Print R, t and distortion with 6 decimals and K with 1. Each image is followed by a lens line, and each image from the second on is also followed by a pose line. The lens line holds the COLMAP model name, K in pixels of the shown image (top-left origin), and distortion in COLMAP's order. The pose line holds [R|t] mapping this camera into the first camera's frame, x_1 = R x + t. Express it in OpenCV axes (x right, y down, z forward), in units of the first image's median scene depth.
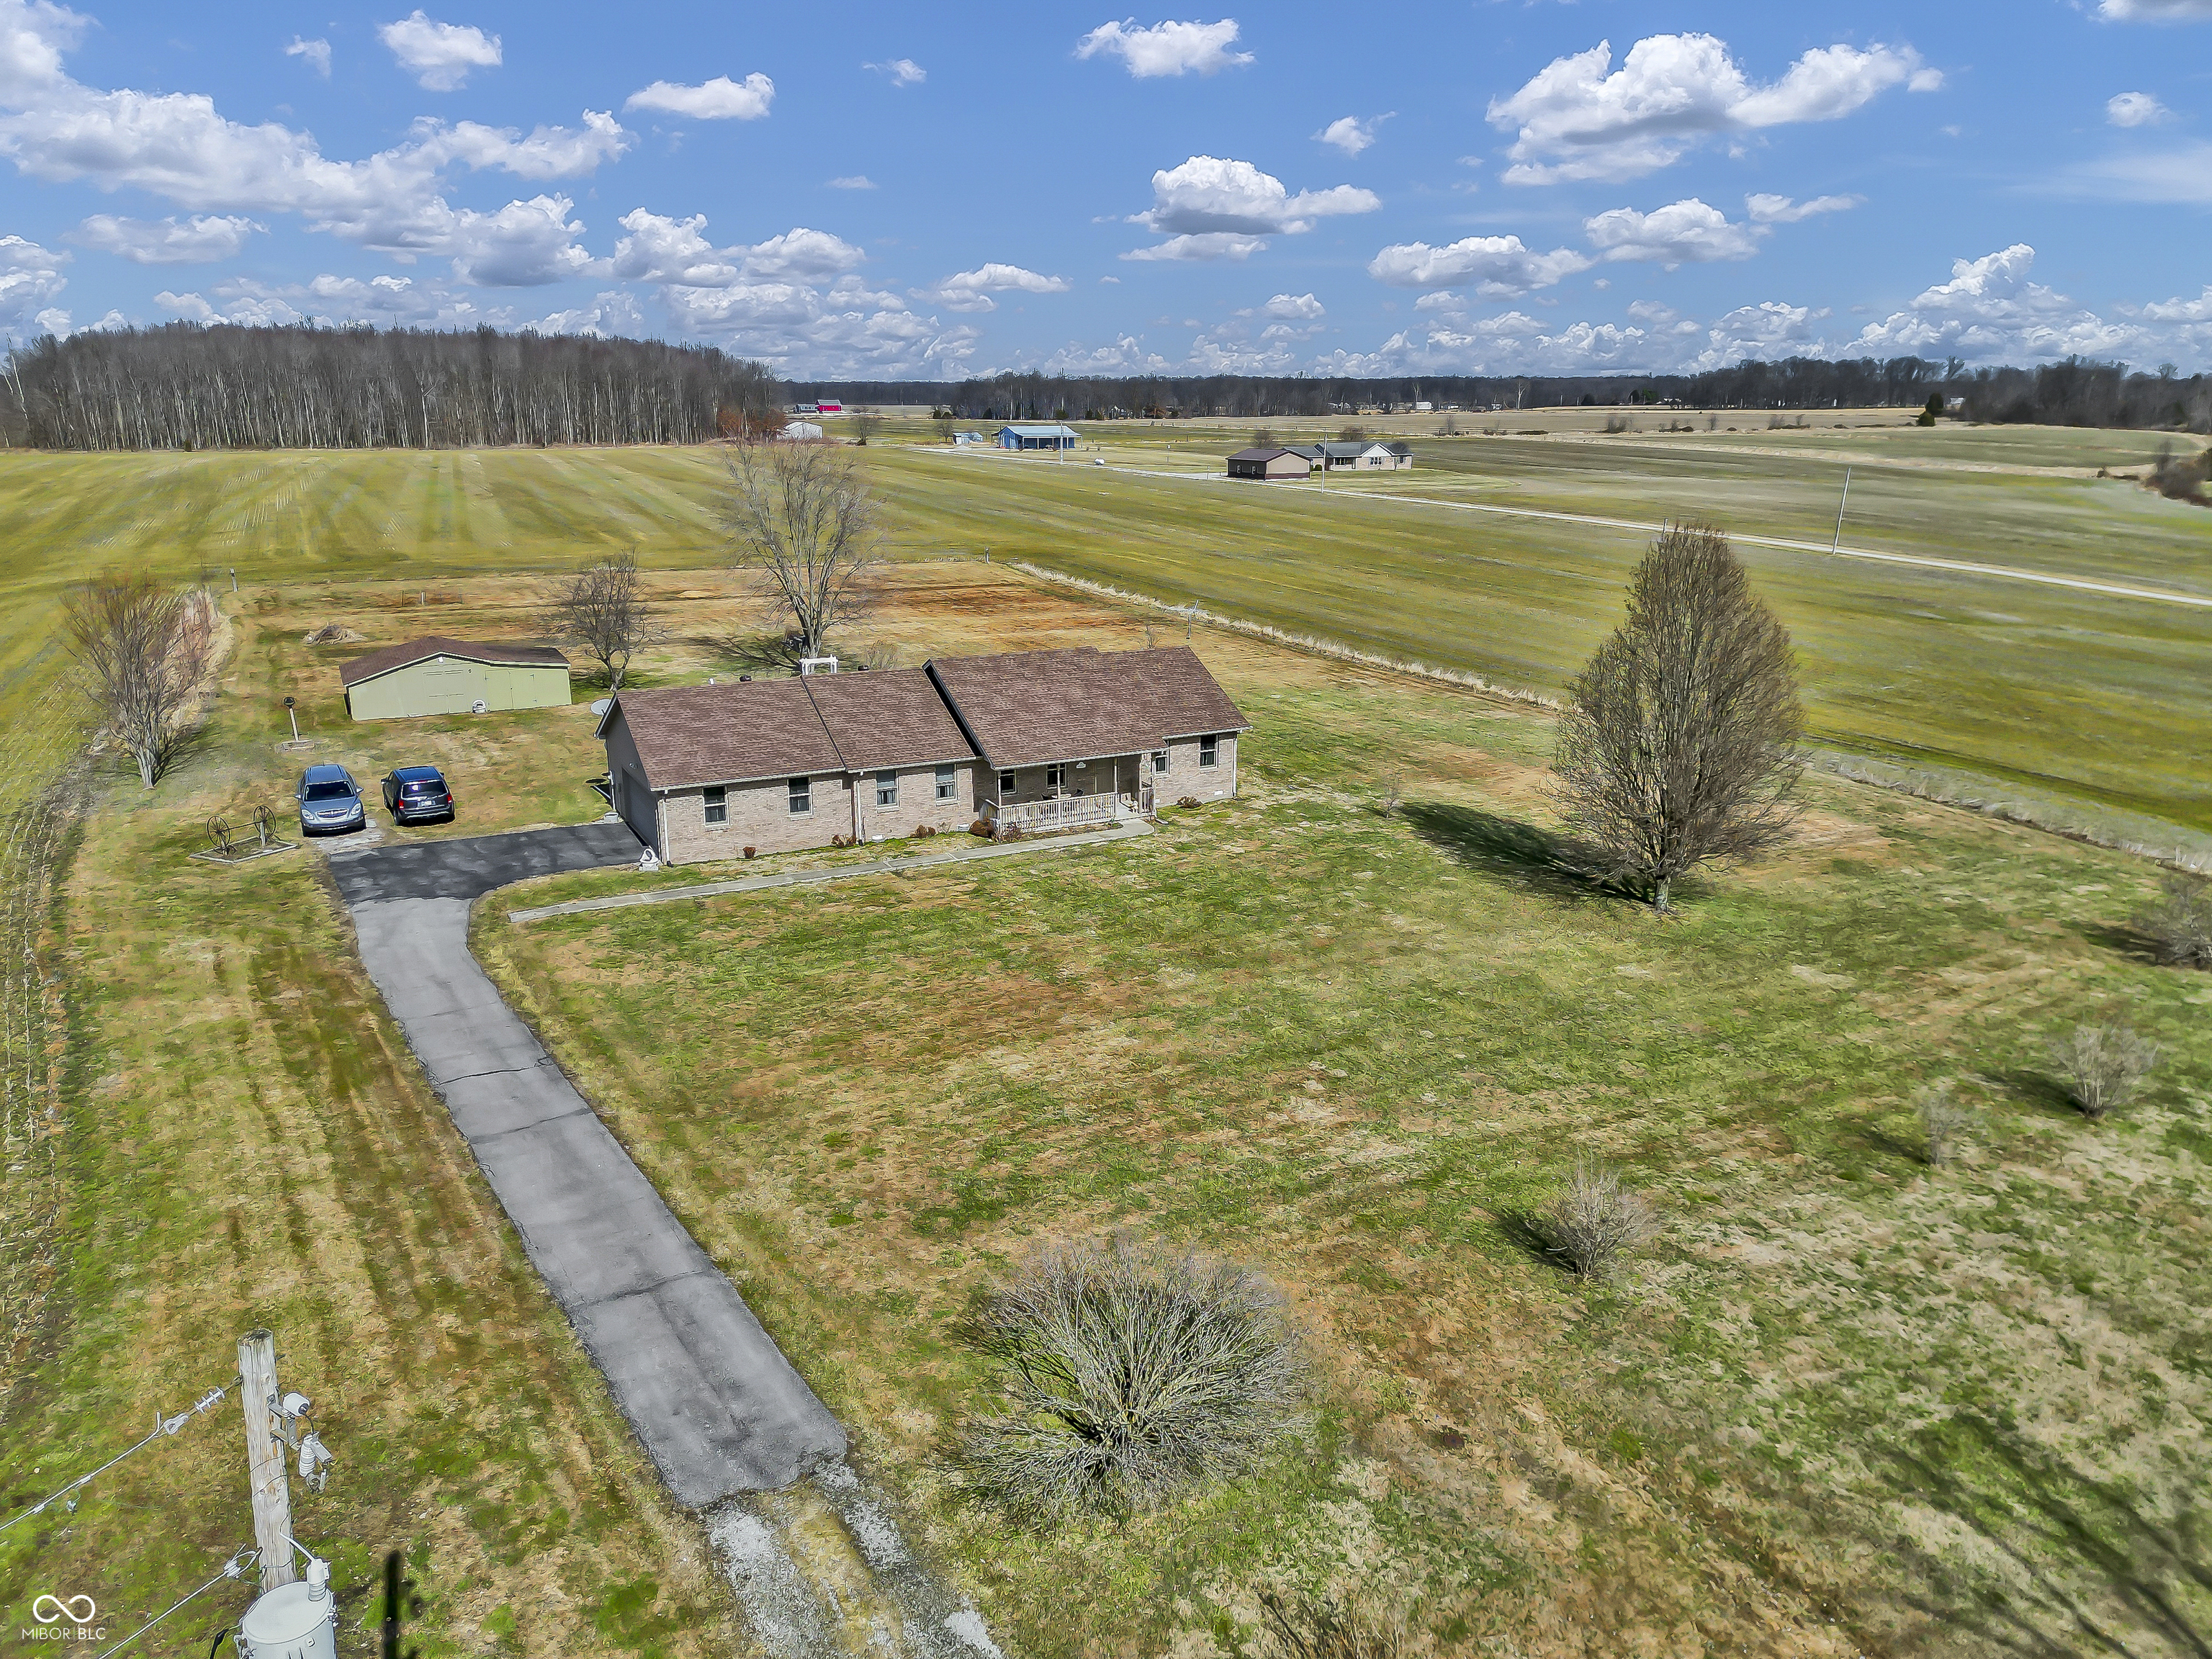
lens RADIAL K [[1557.3, 0, 1113.8], [0, 1557.3, 828.6], [0, 0, 1]] dist [0.084690, -0.093908]
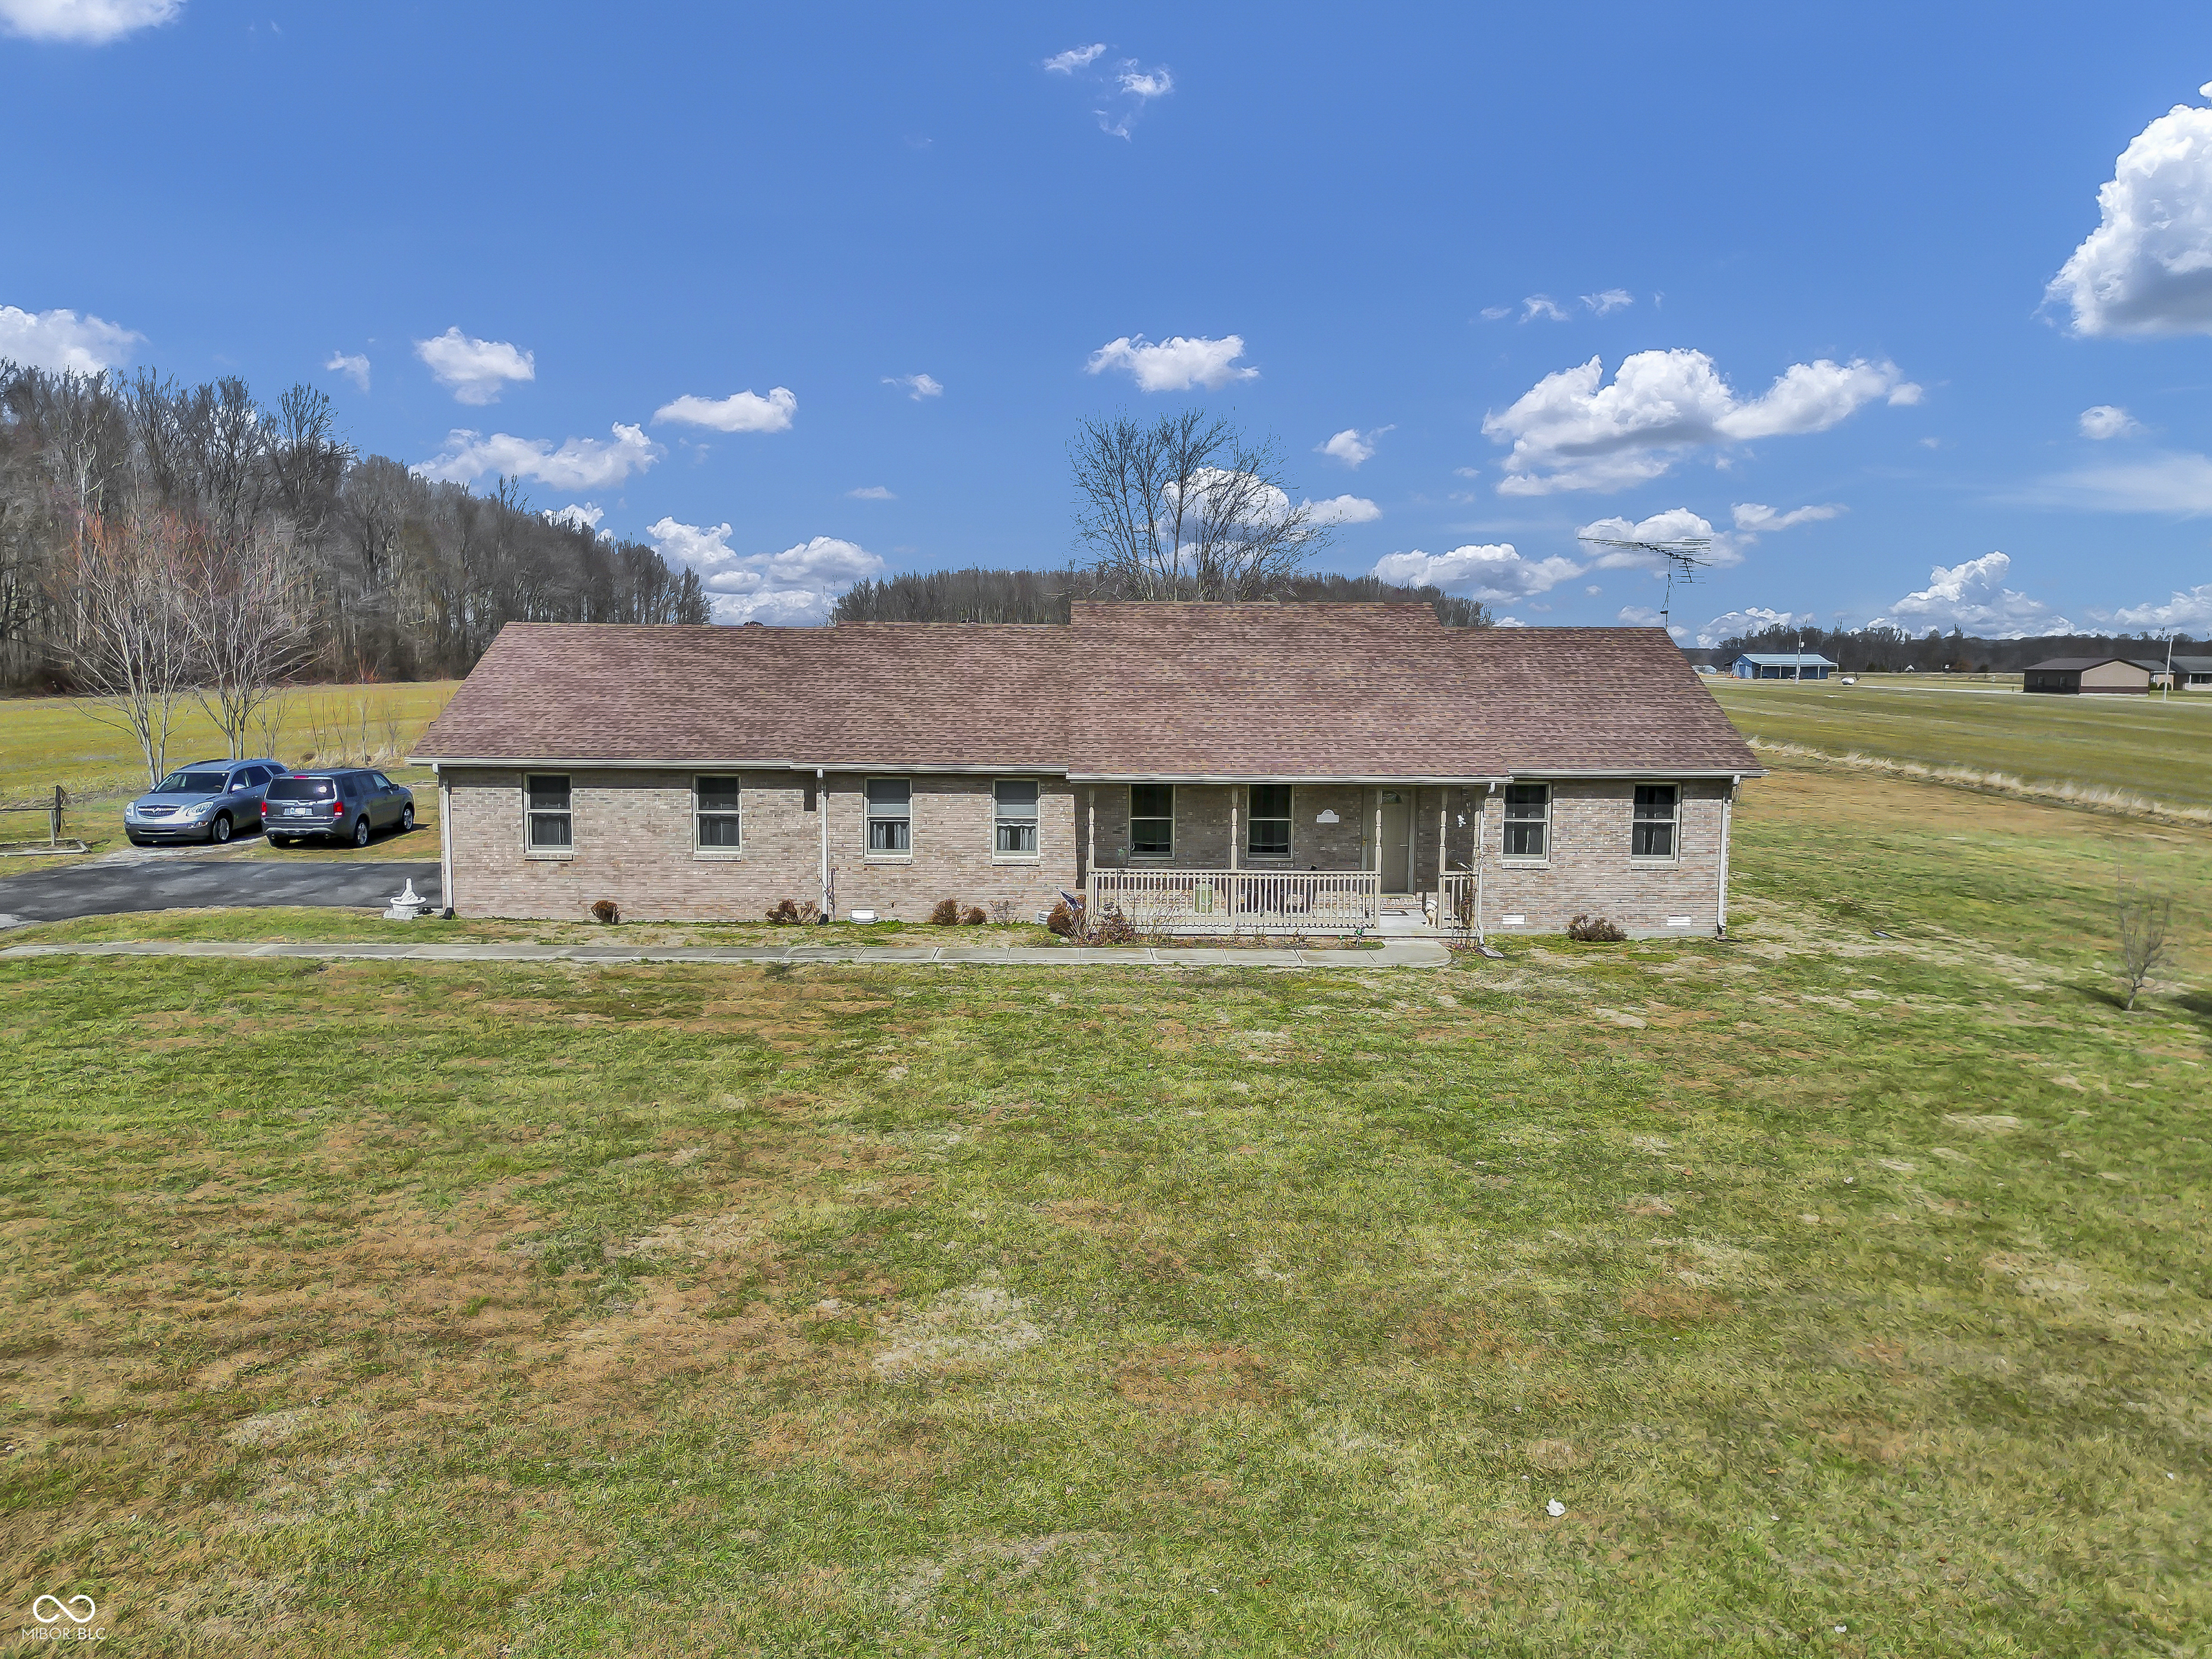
lens RADIAL K [[1557.3, 0, 1113.8], [0, 1557.3, 828.6], [0, 0, 1]] dist [0.084690, -0.093908]
pose [[0.891574, 0.052885, -0.449778, 0.124802], [-0.127063, 0.982478, -0.136351, 0.032558], [0.434686, 0.178717, 0.882671, 0.542204]]
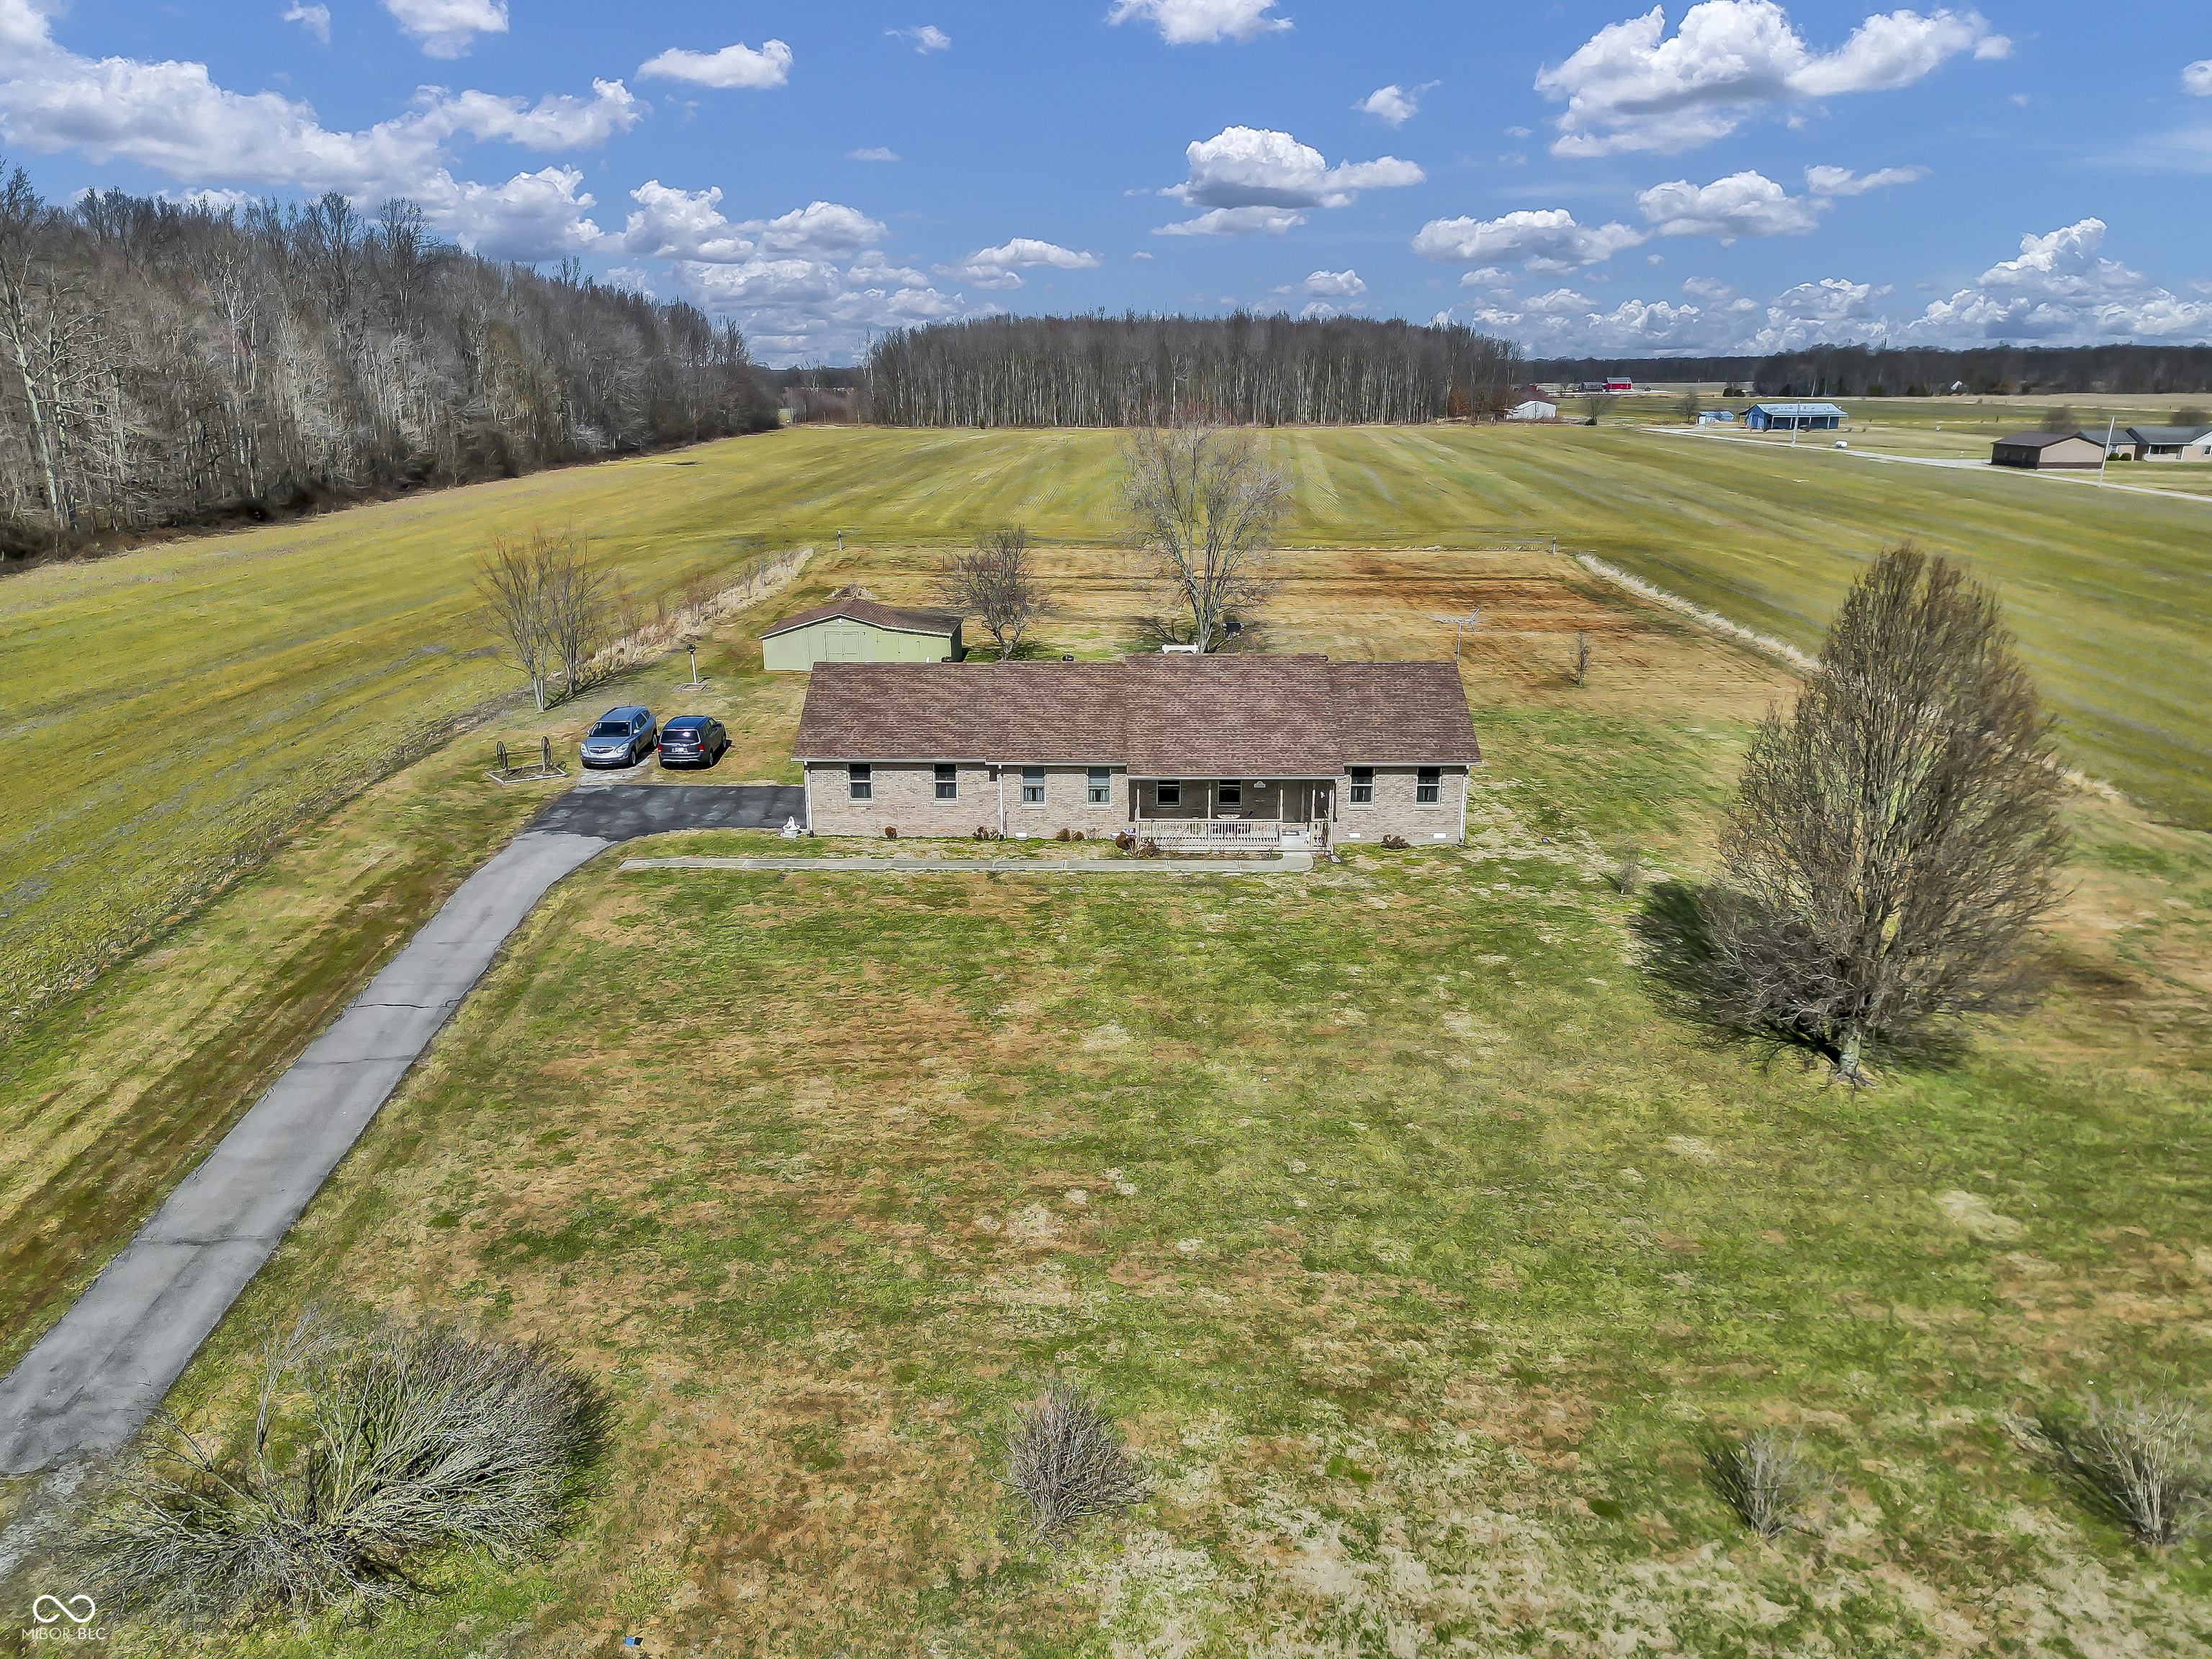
lens RADIAL K [[1557.3, 0, 1113.8], [0, 1557.3, 828.6], [0, 0, 1]] dist [0.084690, -0.093908]
pose [[0.883388, 0.128893, -0.450570, 0.299149], [-0.123490, 0.991477, 0.041514, -0.040740], [0.452080, 0.018968, 0.891776, 0.156331]]
